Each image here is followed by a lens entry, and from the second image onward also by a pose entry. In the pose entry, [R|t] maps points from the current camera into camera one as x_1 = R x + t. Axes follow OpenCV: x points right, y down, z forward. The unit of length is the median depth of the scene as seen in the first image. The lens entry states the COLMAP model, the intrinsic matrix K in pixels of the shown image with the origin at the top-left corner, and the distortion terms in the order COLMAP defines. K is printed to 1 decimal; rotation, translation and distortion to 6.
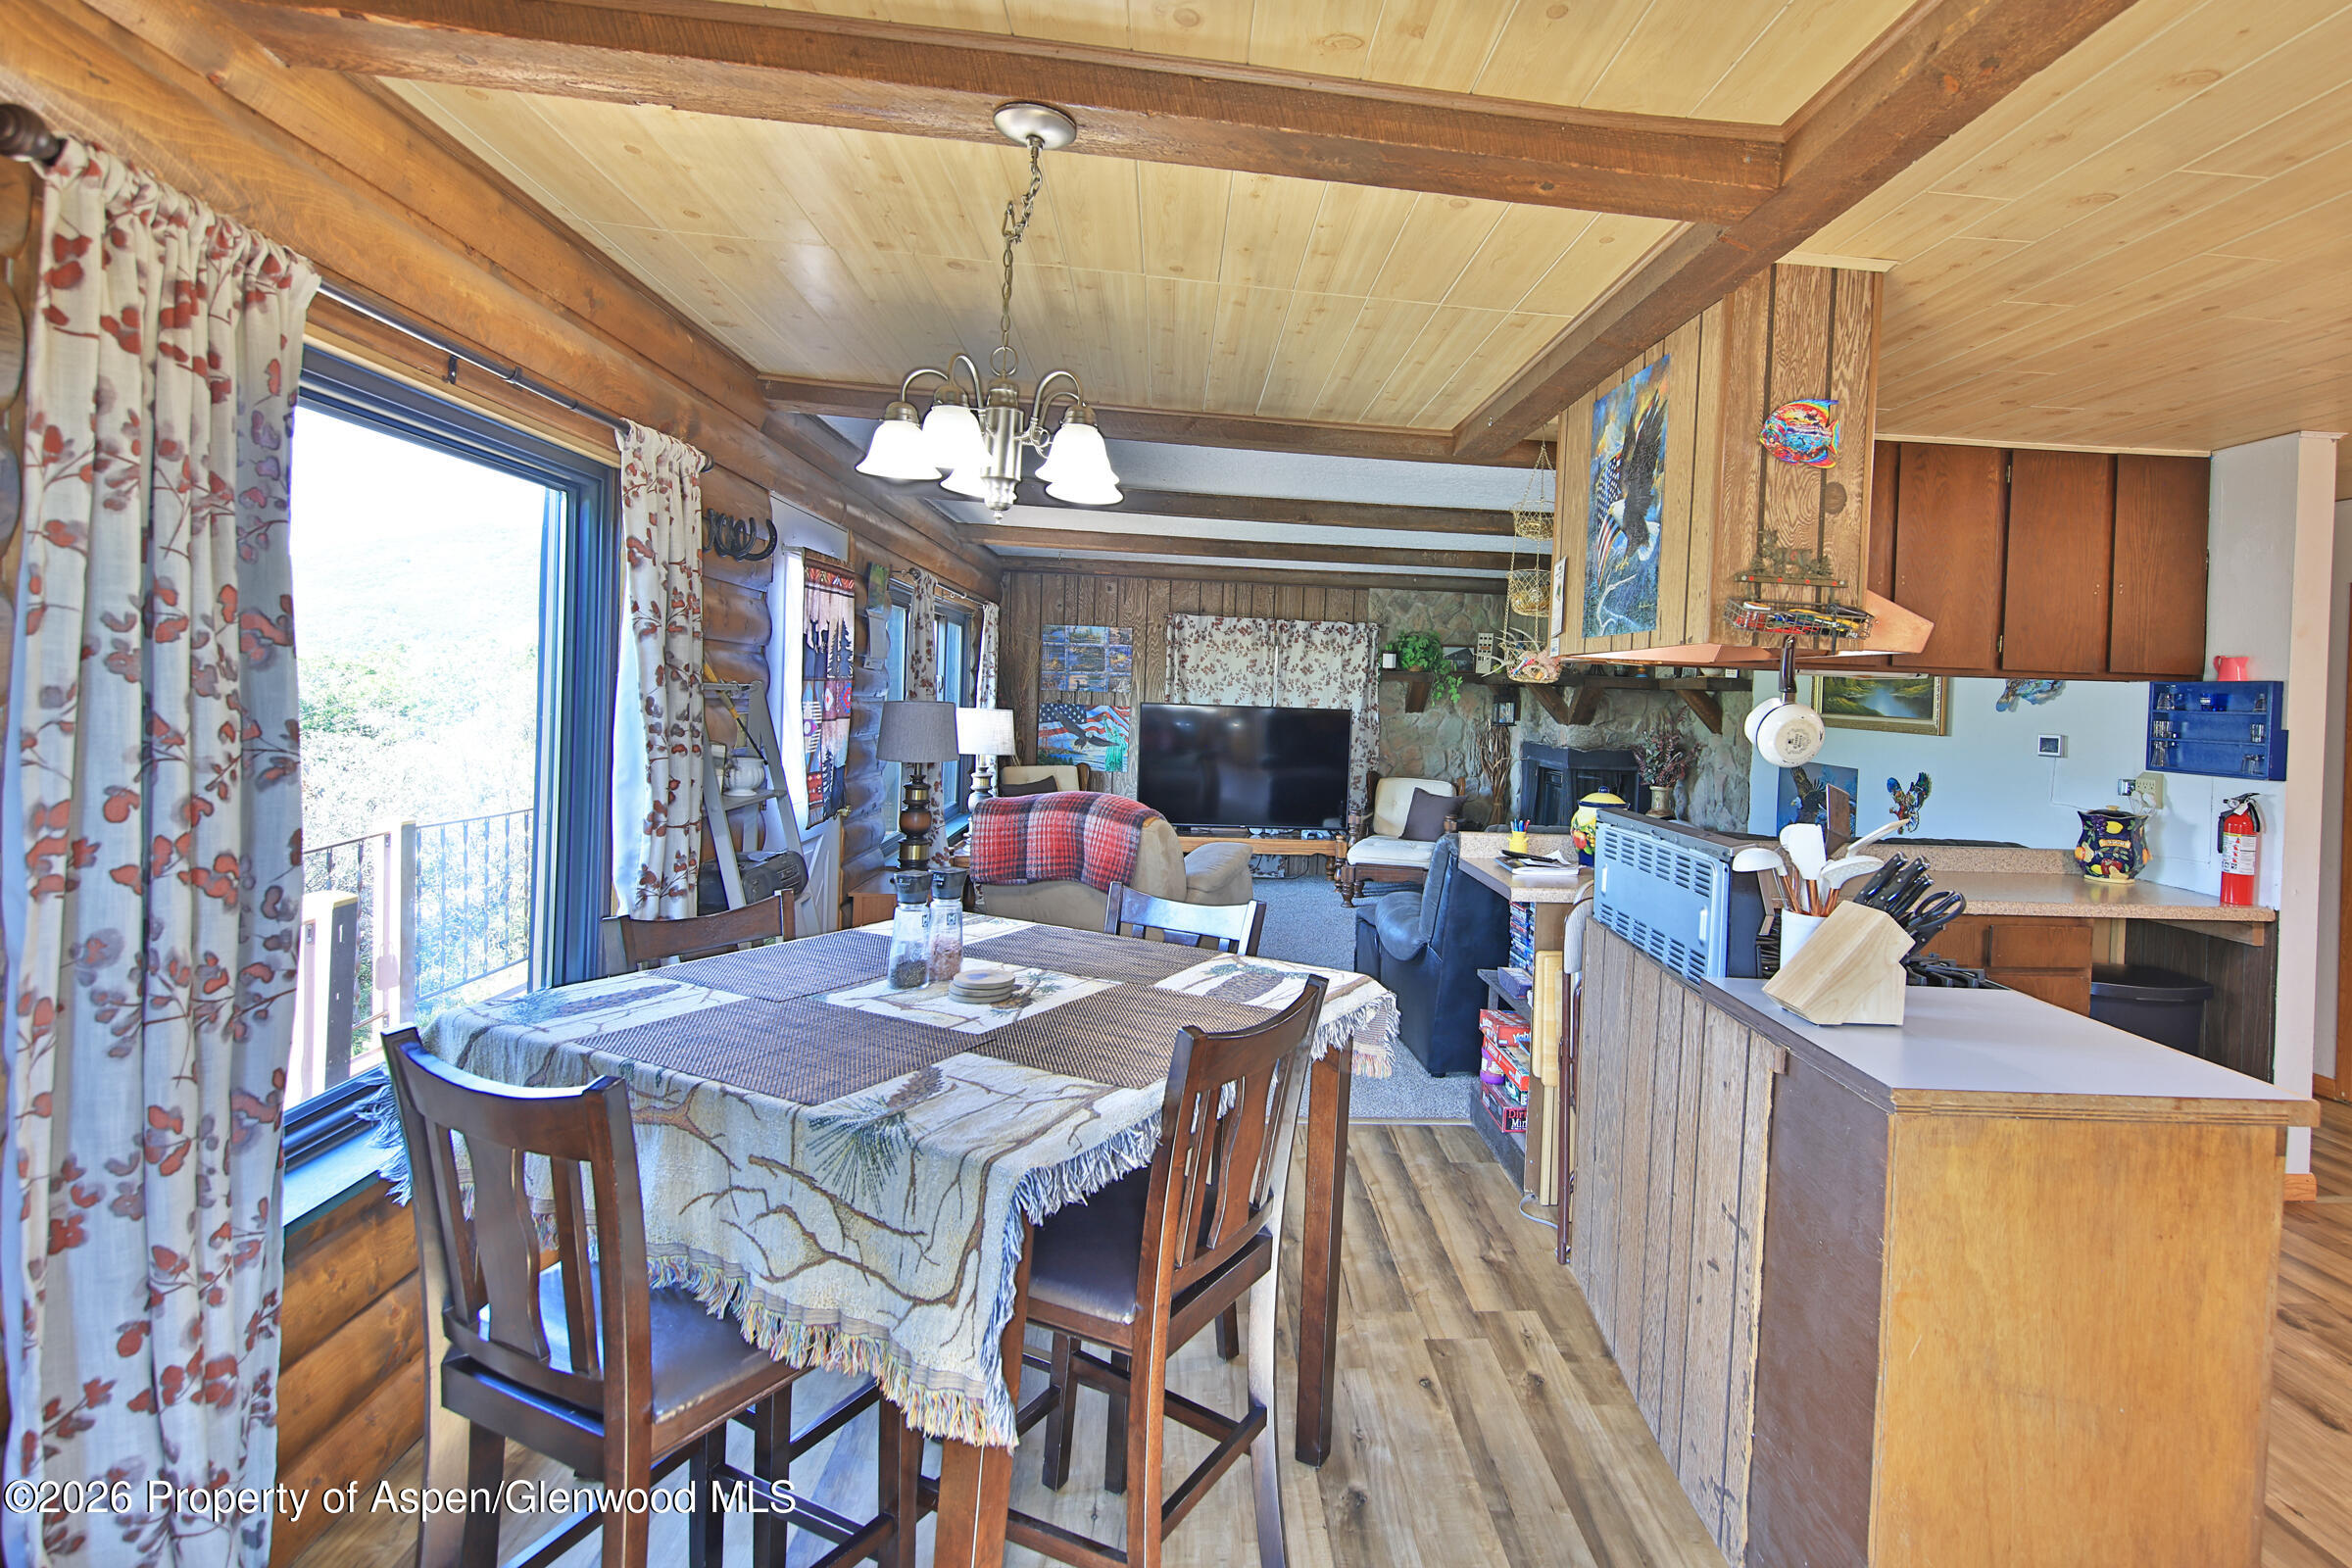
lens RADIAL K [[1061.2, 0, 1260.7], [0, 1061.2, 710.7], [0, 0, 1]] dist [0.003675, 0.000417]
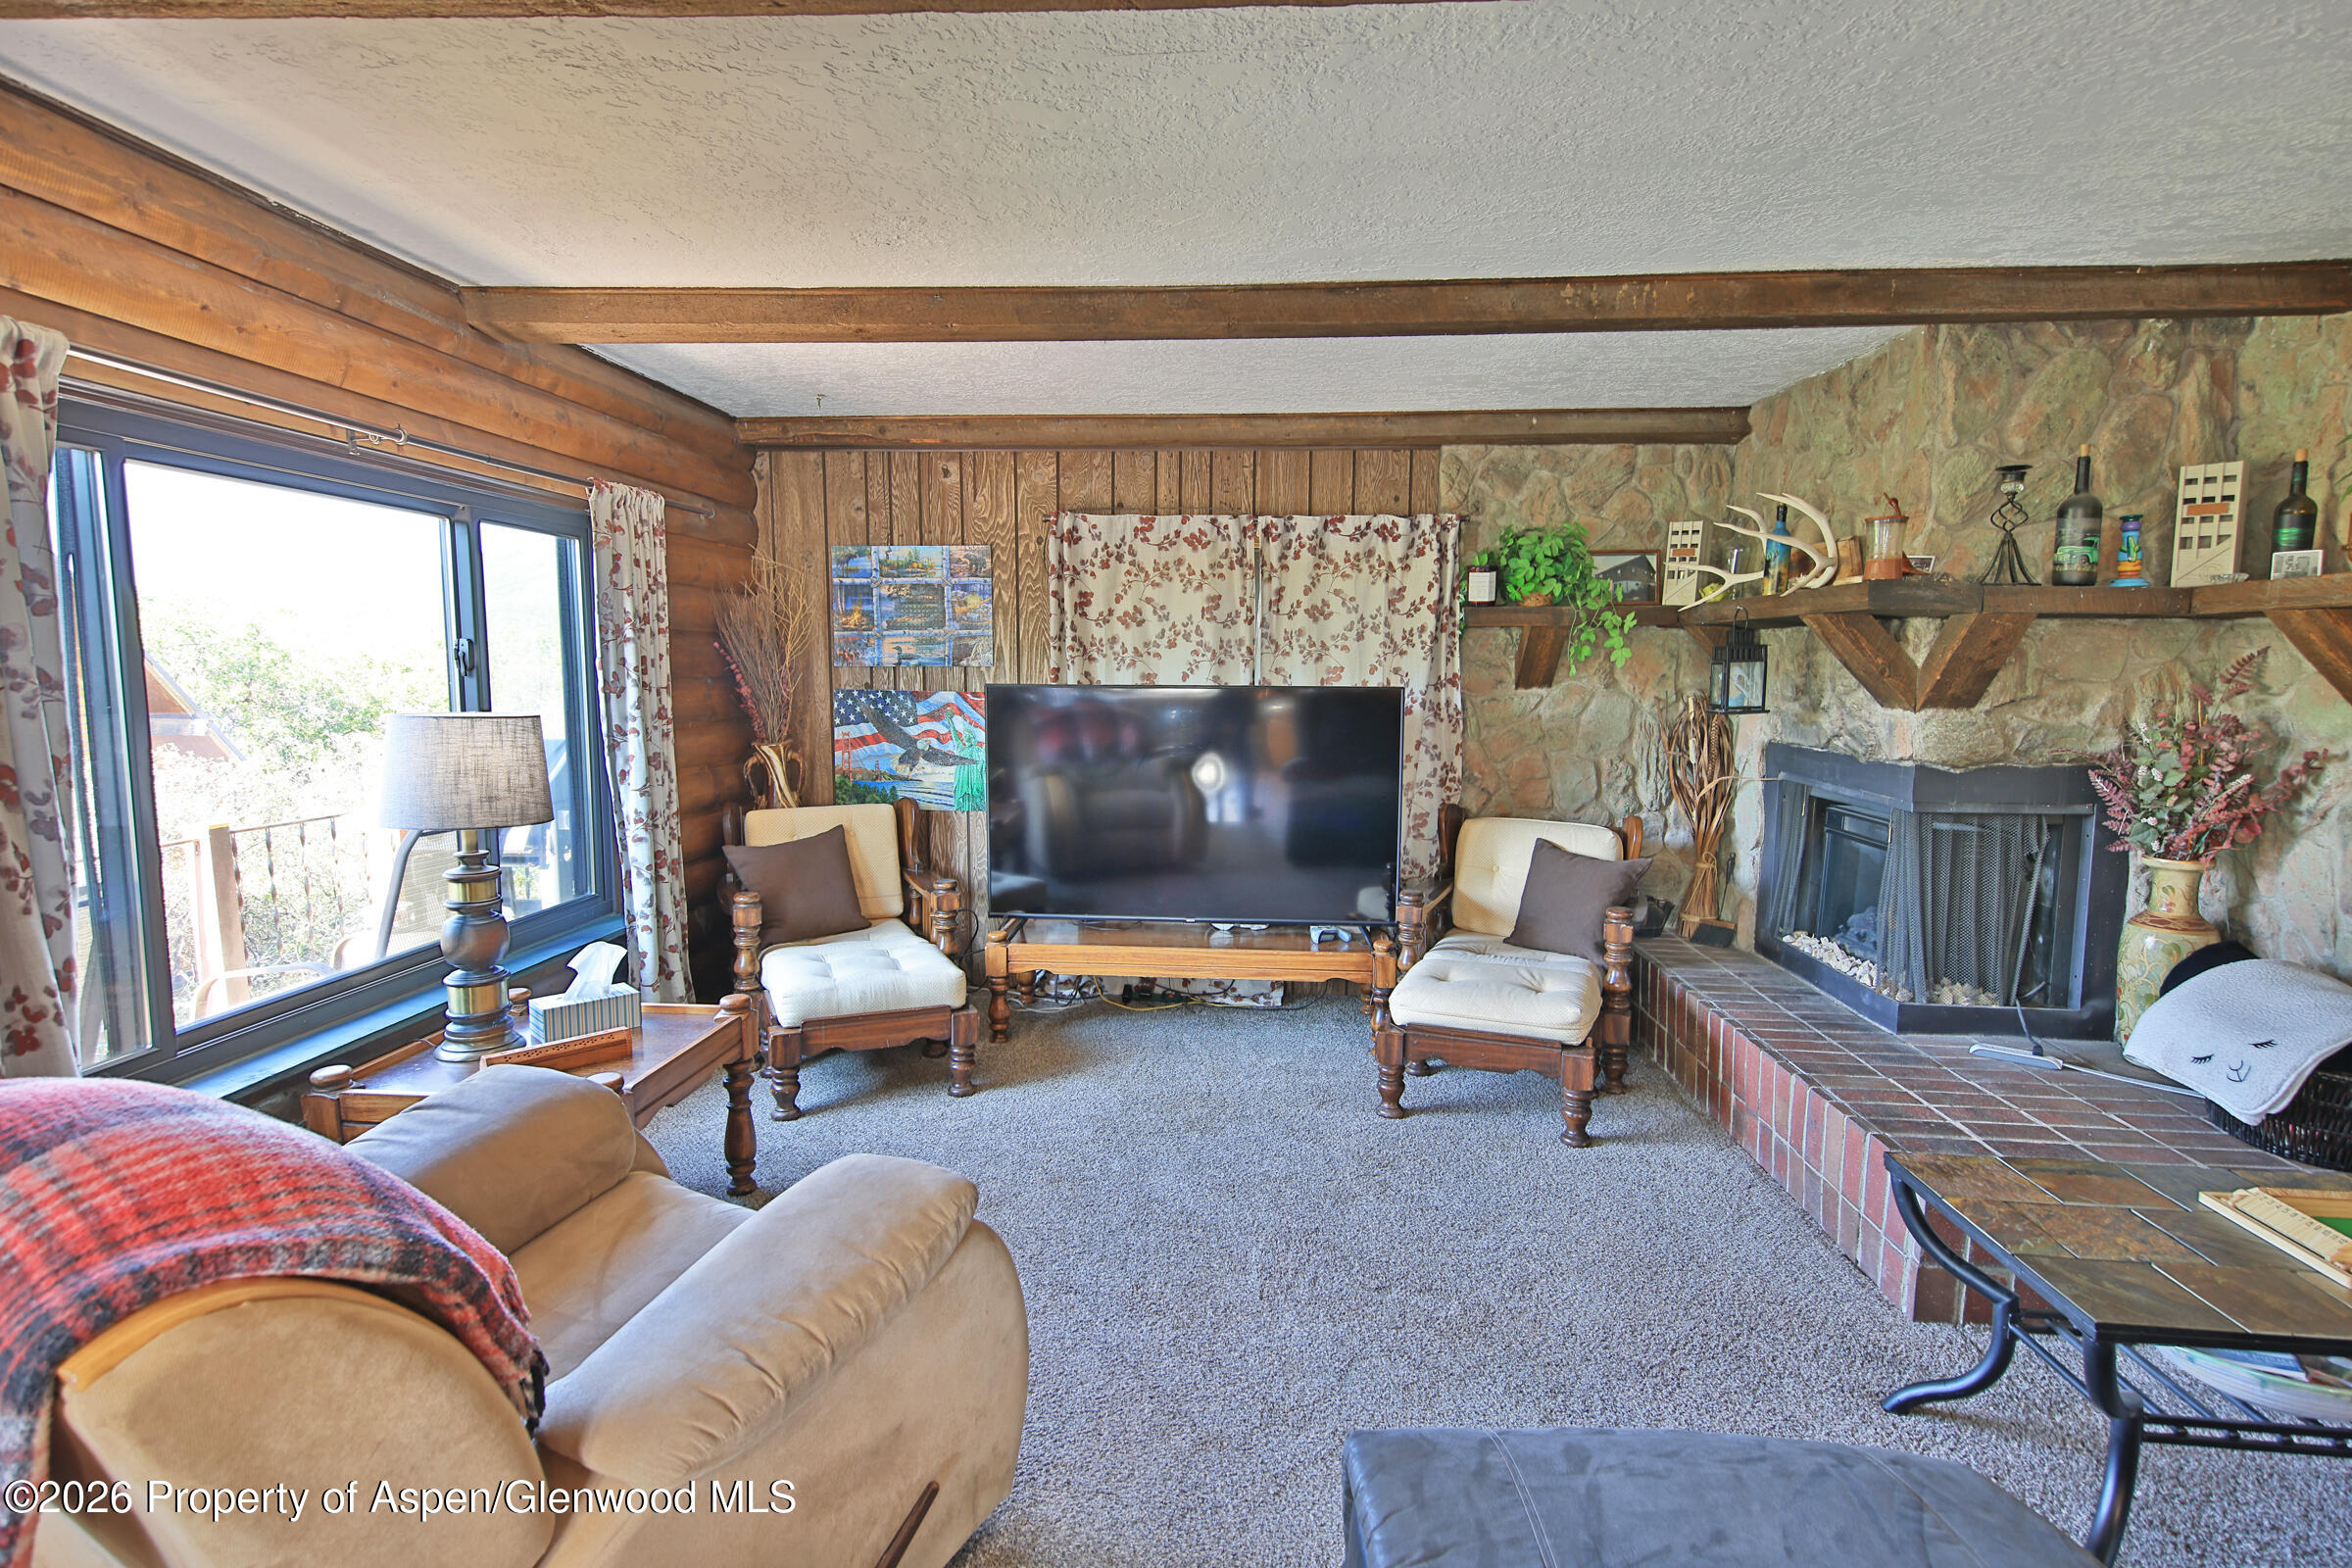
lens RADIAL K [[1185.0, 0, 1171.9], [0, 1185.0, 787.2], [0, 0, 1]] dist [0.004921, 0.000067]
pose [[0.988656, -0.015523, -0.149396, 0.057894], [0.027727, 0.996413, 0.079958, -0.001407], [0.147619, -0.083193, 0.985539, 0.413048]]
